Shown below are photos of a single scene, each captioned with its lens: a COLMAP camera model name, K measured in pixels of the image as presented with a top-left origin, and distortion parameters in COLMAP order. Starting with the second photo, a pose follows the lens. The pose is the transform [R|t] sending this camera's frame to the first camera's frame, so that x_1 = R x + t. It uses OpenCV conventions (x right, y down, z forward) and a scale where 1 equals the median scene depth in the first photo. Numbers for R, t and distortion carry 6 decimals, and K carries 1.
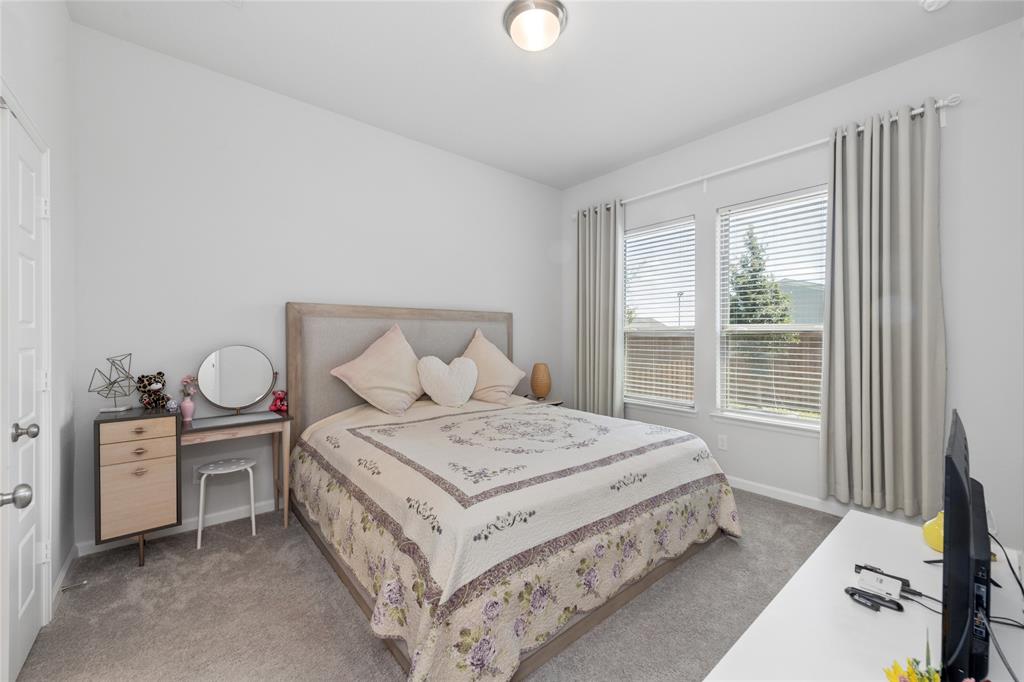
lens RADIAL K [[401.1, 0, 511.0], [0, 401.1, 339.0], [0, 0, 1]] dist [0.010915, -0.004106]
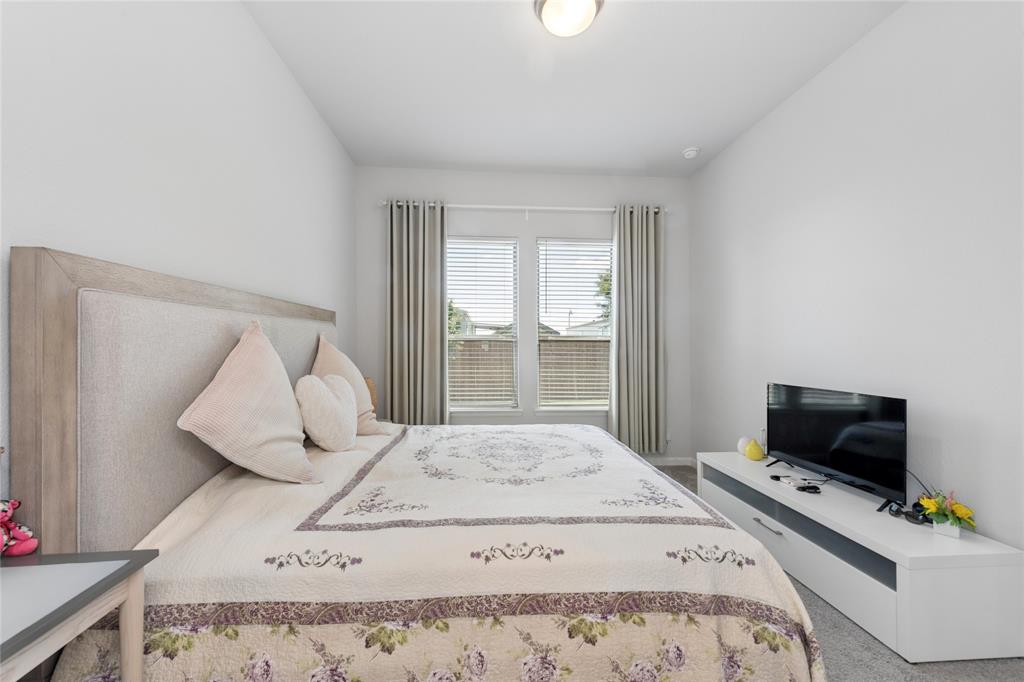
lens RADIAL K [[401.1, 0, 509.6], [0, 401.1, 343.5], [0, 0, 1]] dist [0.010915, -0.004106]
pose [[0.584525, 0.005290, 0.811359, -0.593927], [0.002708, 0.999960, -0.008471, -0.000841], [-0.811371, 0.007148, 0.584487, 0.442504]]
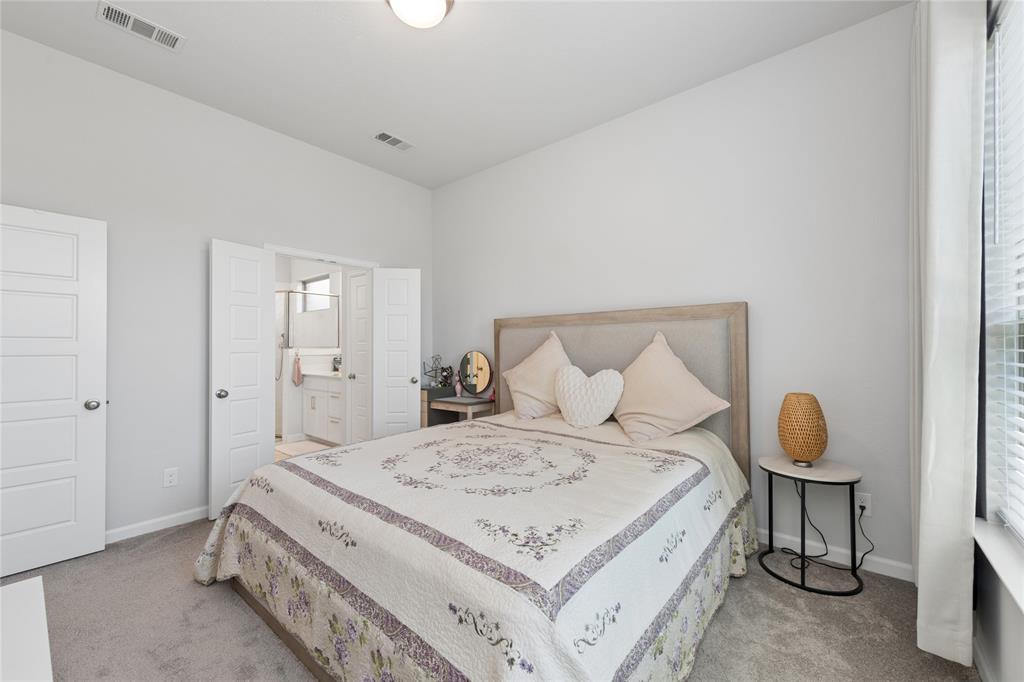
lens RADIAL K [[401.1, 0, 514.4], [0, 401.1, 344.0], [0, 0, 1]] dist [0.010915, -0.004106]
pose [[0.196371, -0.007025, -0.980504, 0.749853], [0.001469, 0.999975, -0.006871, 0.000495], [0.980528, -0.000091, 0.196377, 0.796143]]
